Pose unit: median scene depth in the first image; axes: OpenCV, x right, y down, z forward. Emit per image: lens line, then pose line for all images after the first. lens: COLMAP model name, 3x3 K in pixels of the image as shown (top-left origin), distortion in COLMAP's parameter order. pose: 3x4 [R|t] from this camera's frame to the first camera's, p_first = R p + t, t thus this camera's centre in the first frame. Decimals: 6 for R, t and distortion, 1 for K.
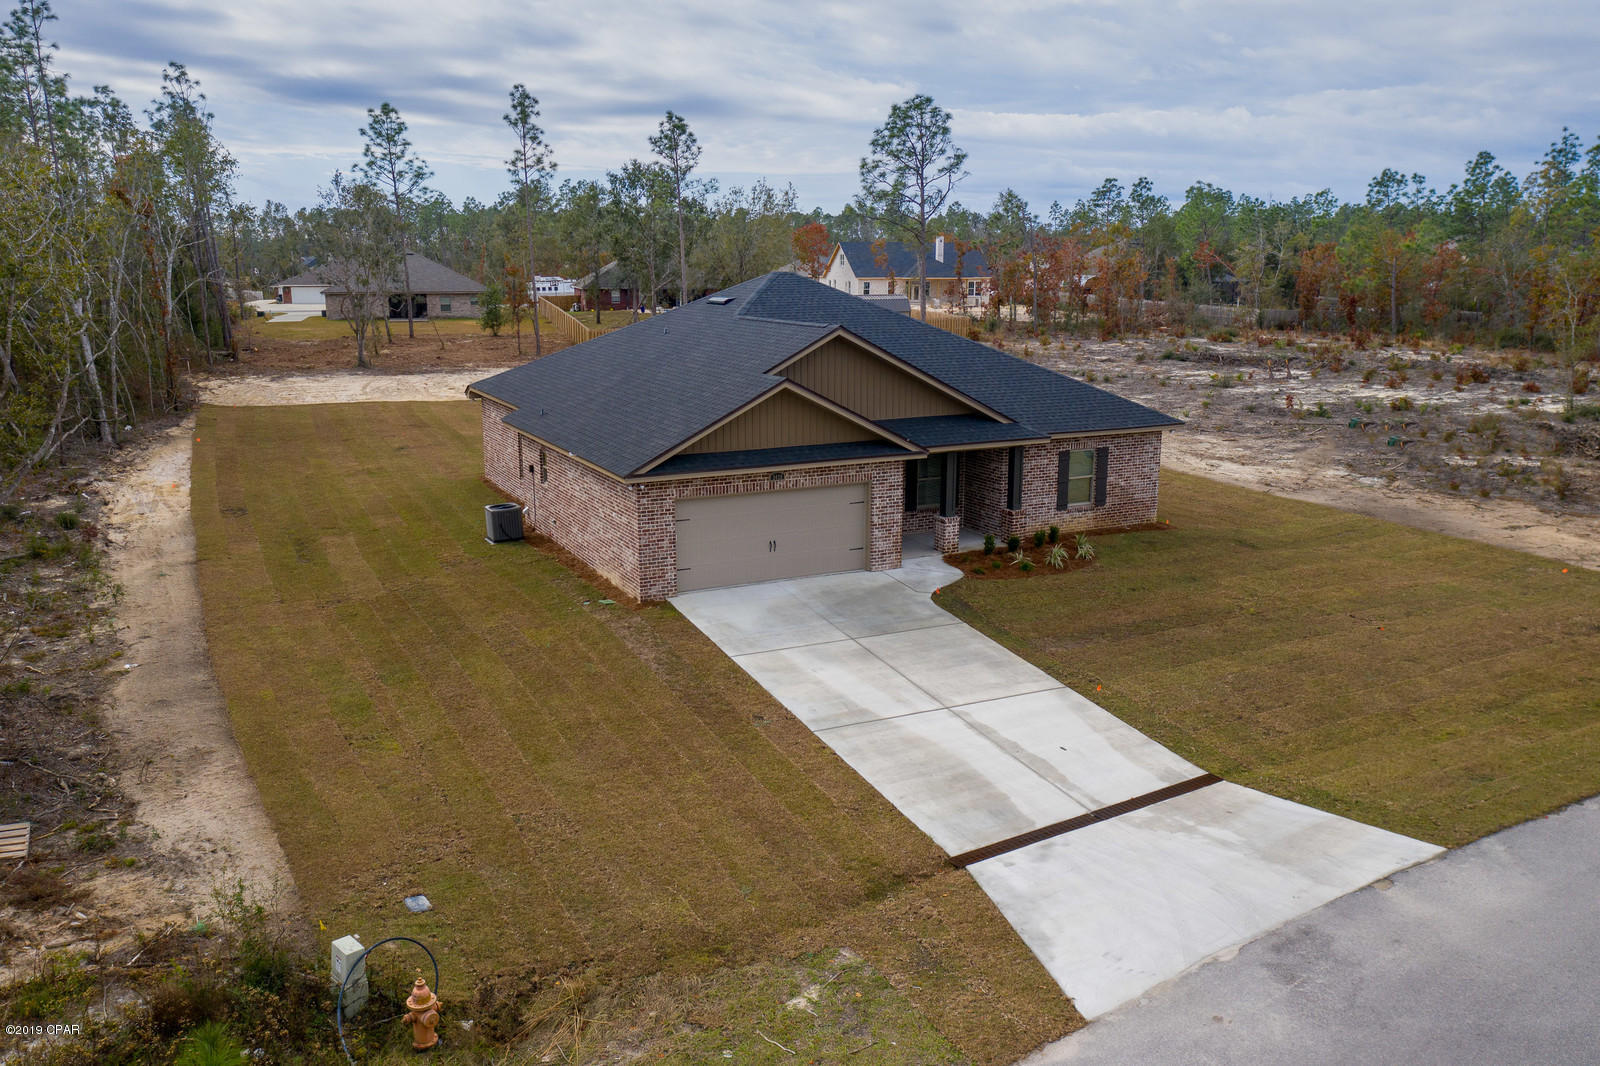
lens RADIAL K [[1255.3, 0, 800.0], [0, 1255.3, 533.0], [0, 0, 1]] dist [-0.020345, -0.005150]
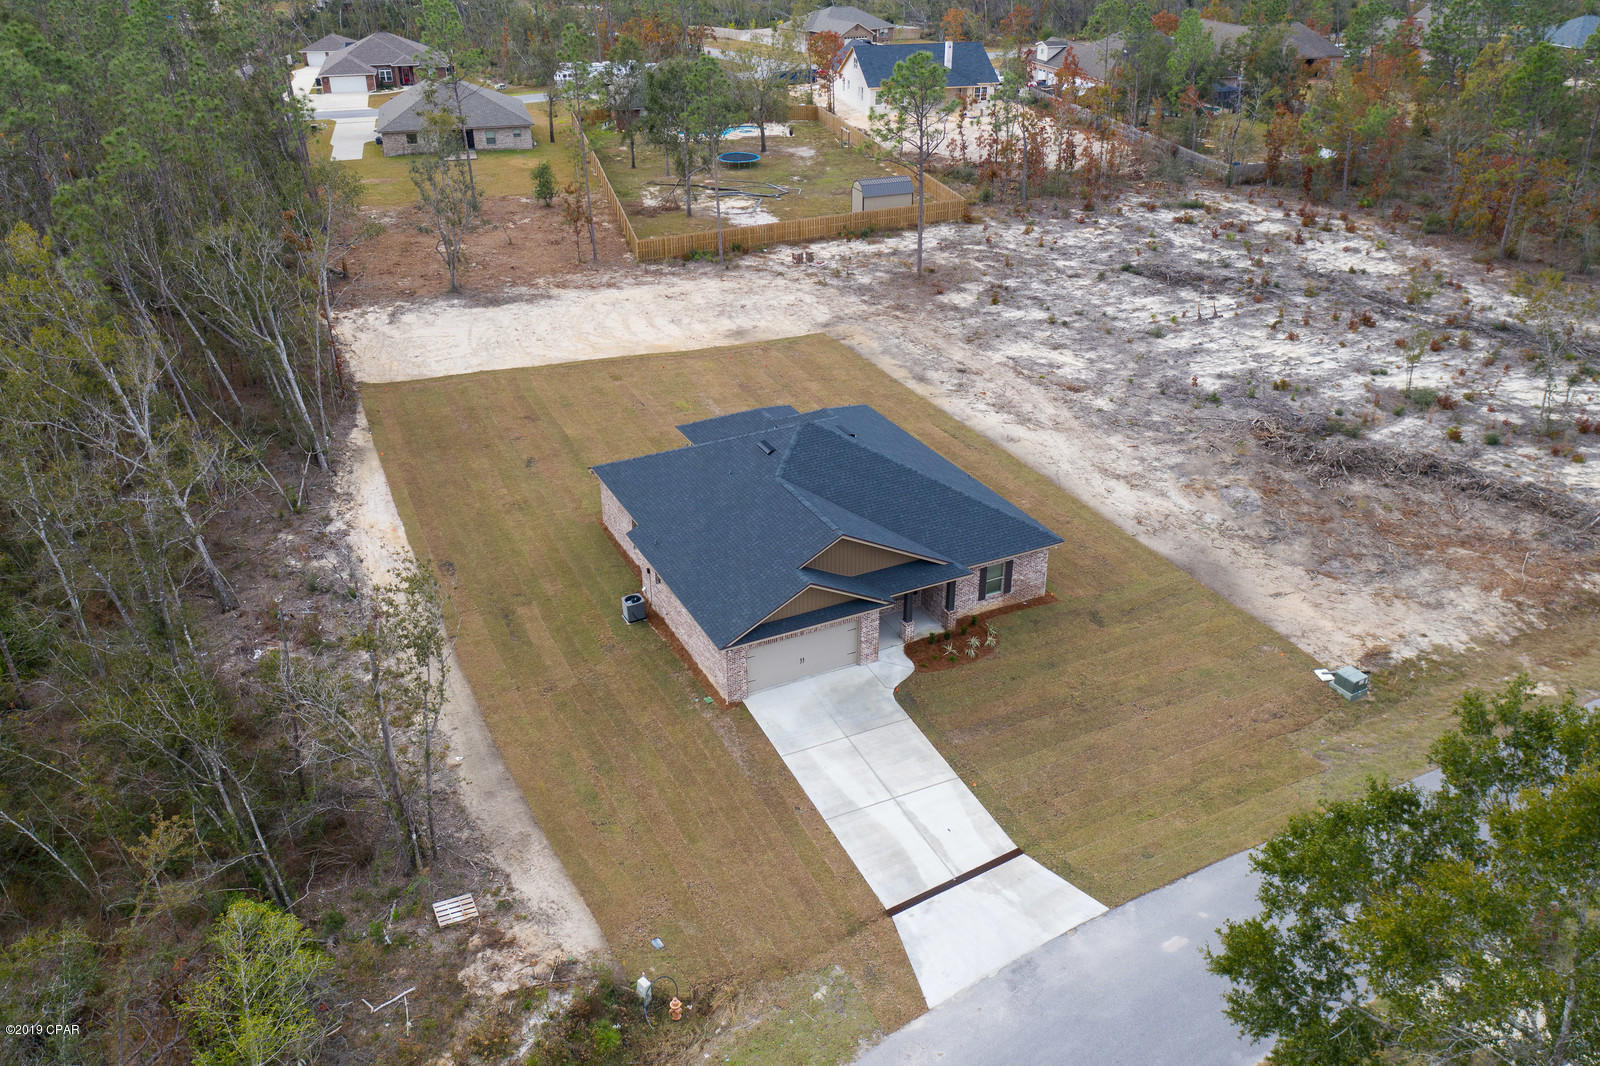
lens RADIAL K [[1255.3, 0, 800.0], [0, 1255.3, 533.0], [0, 0, 1]] dist [-0.020345, -0.005150]
pose [[0.999940, 0.002172, -0.010751, -0.006736], [0.000739, 0.964627, 0.263617, -0.626454], [0.010943, -0.263609, 0.964568, -0.627015]]
